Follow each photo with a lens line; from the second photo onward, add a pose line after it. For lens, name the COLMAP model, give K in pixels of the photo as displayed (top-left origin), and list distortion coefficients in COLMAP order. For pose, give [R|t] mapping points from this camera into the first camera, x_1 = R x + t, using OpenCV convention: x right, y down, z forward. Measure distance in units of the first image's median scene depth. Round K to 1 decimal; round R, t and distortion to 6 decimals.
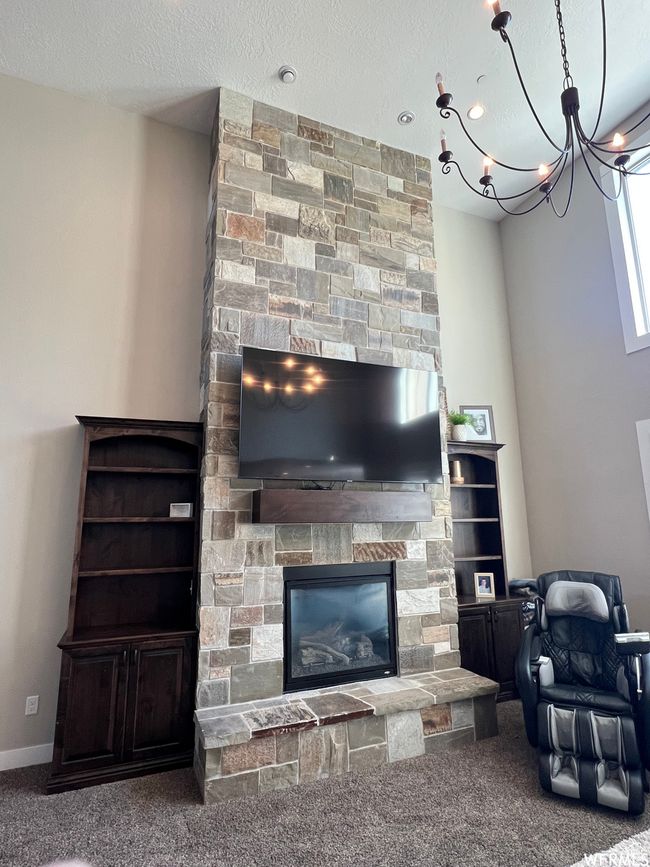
lens RADIAL K [[464.7, 0, 327.1], [0, 464.7, 430.5], [0, 0, 1]] dist [0.003294, -0.001122]
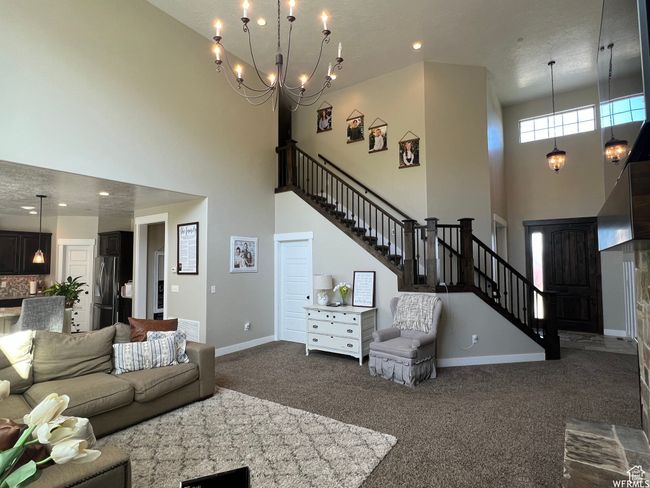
lens RADIAL K [[348.4, 0, 322.0], [0, 348.4, 246.0], [0, 0, 1]] dist [0.003294, -0.001122]
pose [[-0.848832, -0.008457, -0.528596, 0.597517], [0.118550, 0.971363, -0.205911, 0.230825], [0.515200, -0.237449, -0.823521, 1.117499]]
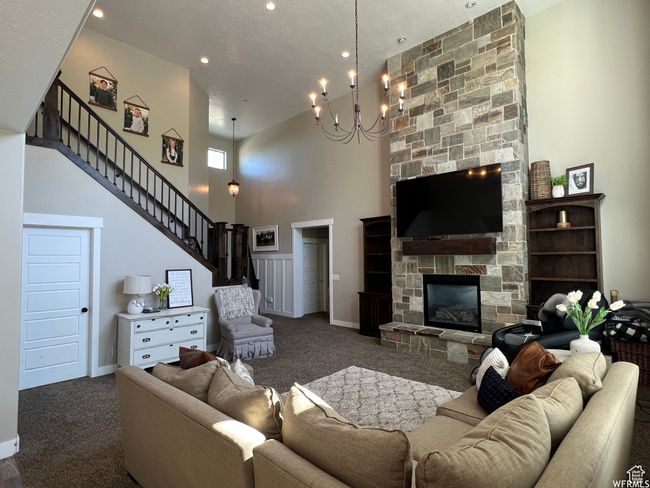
lens RADIAL K [[348.4, 0, 322.1], [0, 348.4, 246.2], [0, 0, 1]] dist [0.003294, -0.001122]
pose [[0.399982, -0.024112, -0.916206, 1.186429], [0.179612, 0.982332, 0.052560, -0.018307], [0.898752, -0.185584, 0.397246, -0.091578]]
